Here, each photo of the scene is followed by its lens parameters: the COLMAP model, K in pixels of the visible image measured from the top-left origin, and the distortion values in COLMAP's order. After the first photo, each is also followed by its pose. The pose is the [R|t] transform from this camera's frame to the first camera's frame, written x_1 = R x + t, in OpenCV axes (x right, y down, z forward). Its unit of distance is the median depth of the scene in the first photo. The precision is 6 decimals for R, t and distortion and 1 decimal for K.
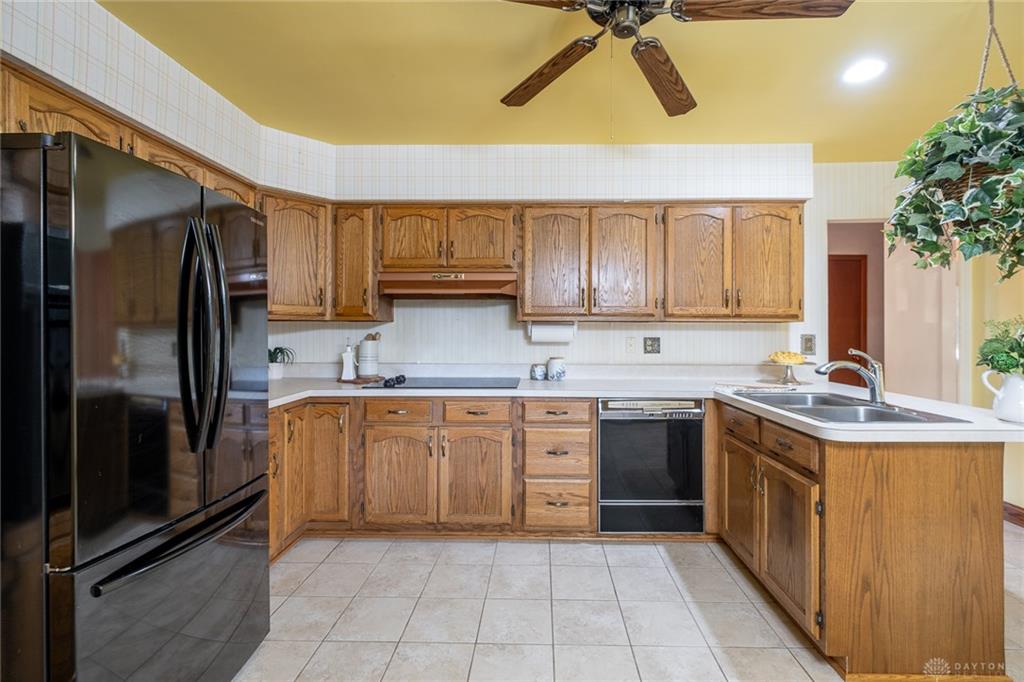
lens RADIAL K [[453.1, 0, 521.7], [0, 453.1, 330.6], [0, 0, 1]] dist [-0.006658, 0.000222]
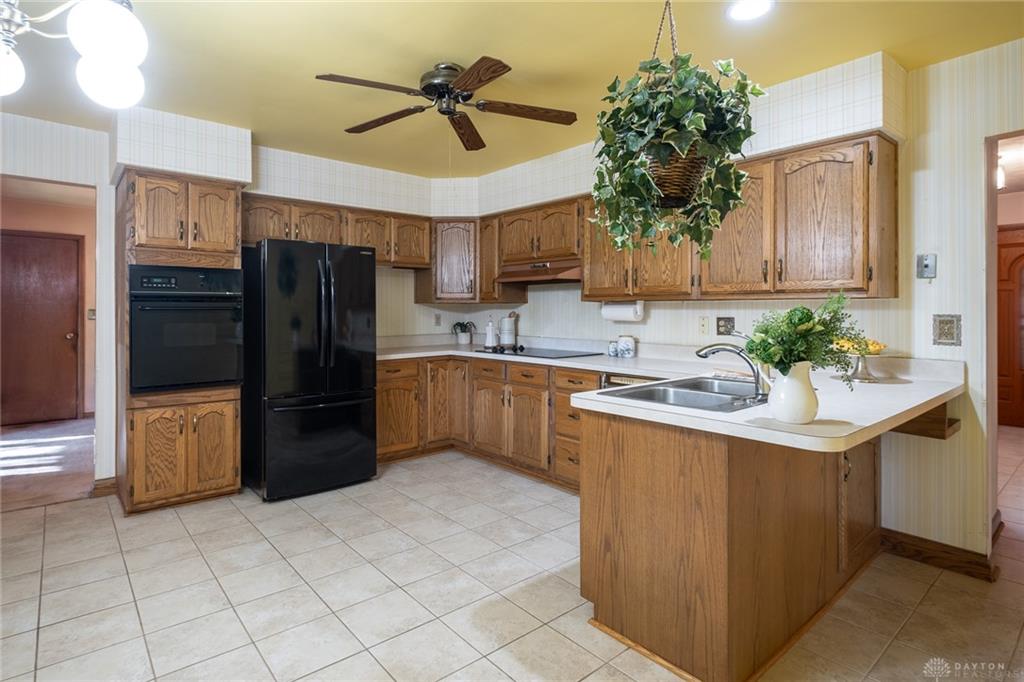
lens RADIAL K [[524.2, 0, 508.2], [0, 524.2, 311.8], [0, 0, 1]] dist [-0.016623, 0.000624]
pose [[0.666492, 0.000437, -0.745512, 0.858030], [0.002909, 0.999991, 0.003187, -0.000280], [0.745507, -0.004293, 0.666484, -0.006564]]
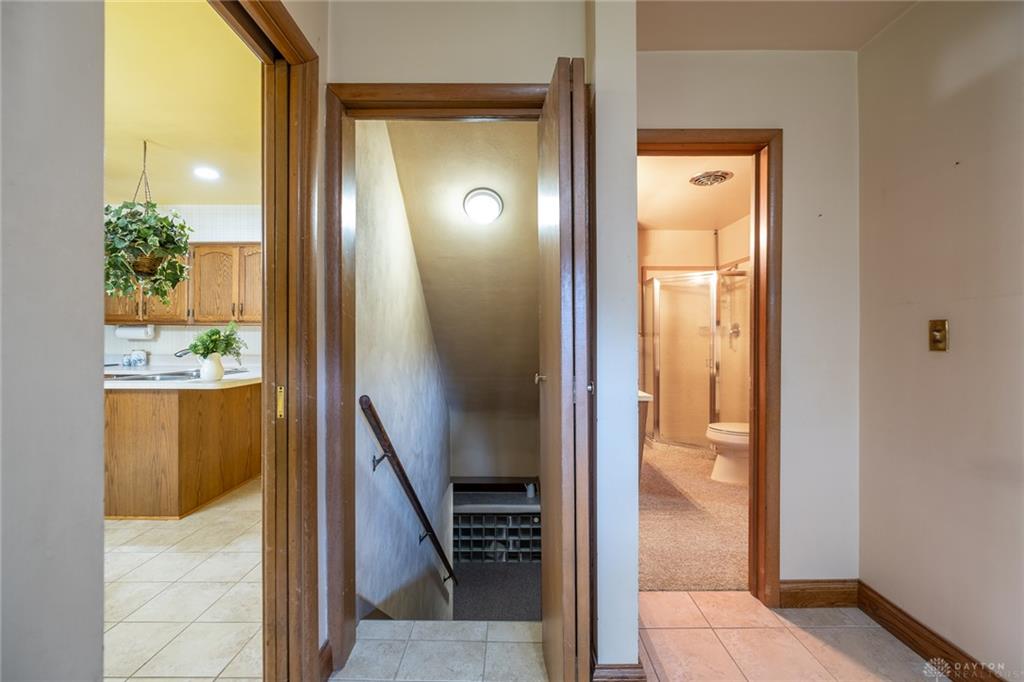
lens RADIAL K [[453.1, 0, 506.3], [0, 453.1, 335.7], [0, 0, 1]] dist [-0.006658, 0.000222]
pose [[0.999946, 0.003858, 0.009688, 1.323142], [-0.003839, 0.999991, -0.002023, 0.013343], [-0.009696, 0.001986, 0.999951, -0.475120]]
